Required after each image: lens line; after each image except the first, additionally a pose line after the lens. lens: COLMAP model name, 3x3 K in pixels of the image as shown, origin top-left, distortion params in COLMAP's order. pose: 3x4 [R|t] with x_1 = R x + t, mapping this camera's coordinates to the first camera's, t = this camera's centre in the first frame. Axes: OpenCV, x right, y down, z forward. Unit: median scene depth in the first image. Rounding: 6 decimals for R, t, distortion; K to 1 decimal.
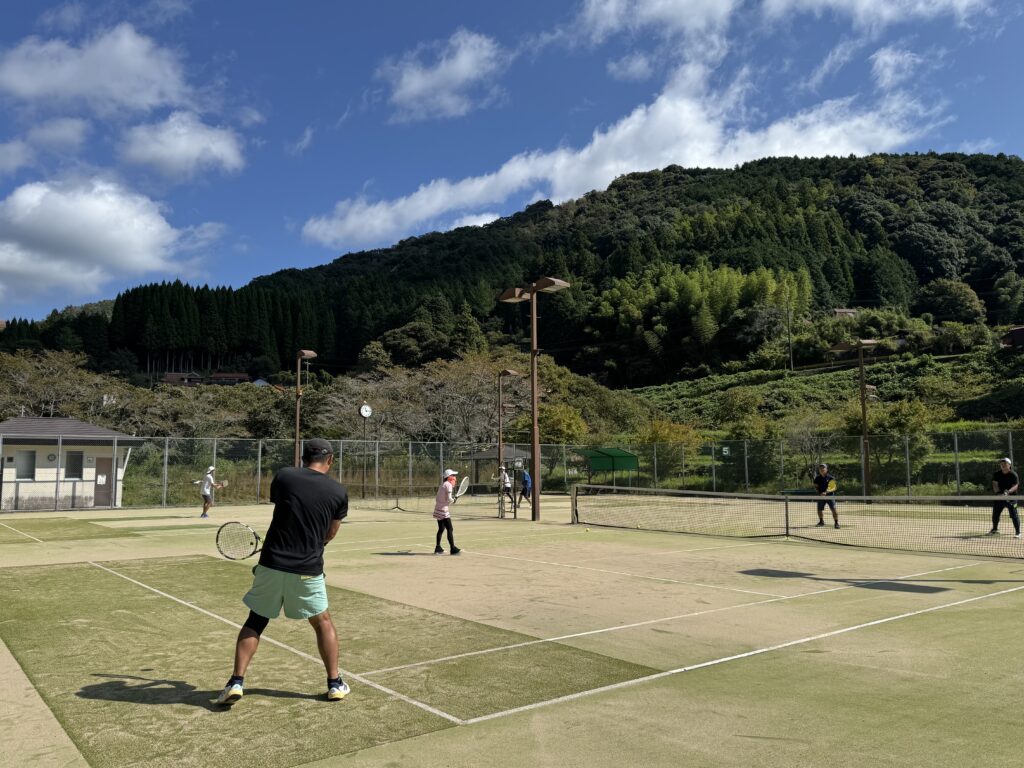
lens RADIAL K [[785.3, 0, 512.0], [0, 785.3, 384.0], [0, 0, 1]] dist [0.085682, -0.144688]
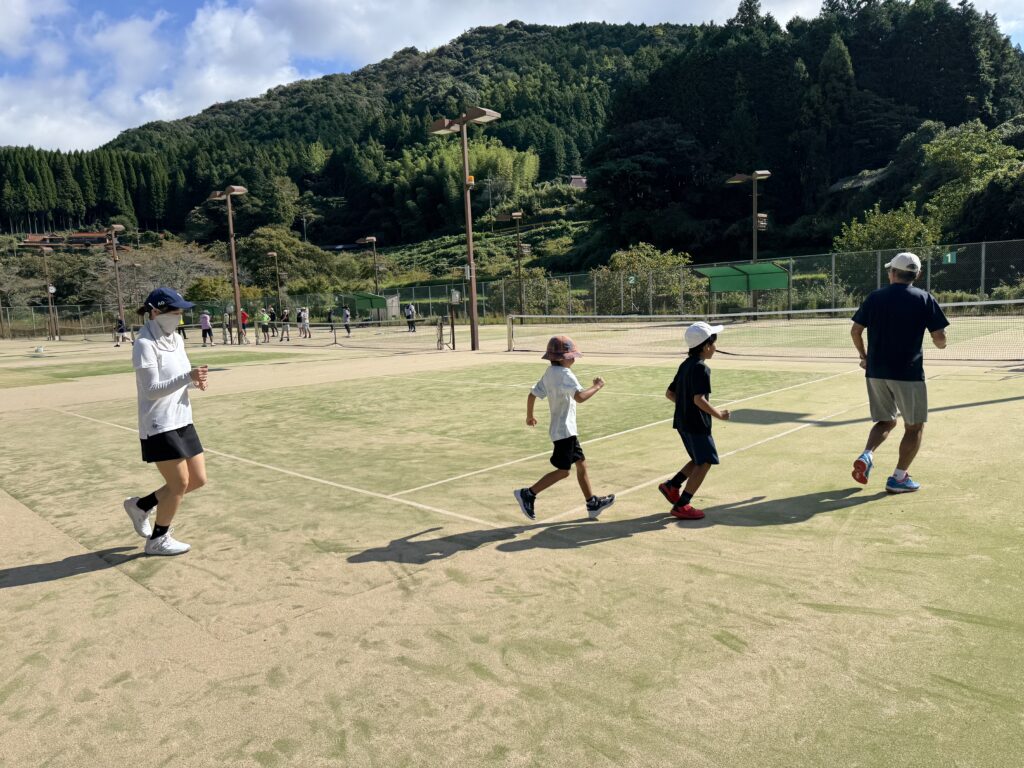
lens RADIAL K [[737.2, 0, 512.0], [0, 737.2, 384.0], [0, 0, 1]] dist [0.010698, -0.034160]
pose [[0.991275, -0.048371, 0.122613, 0.078801], [0.021442, 0.977018, 0.212078, -0.011015], [-0.130054, -0.207598, 0.969530, -0.102018]]
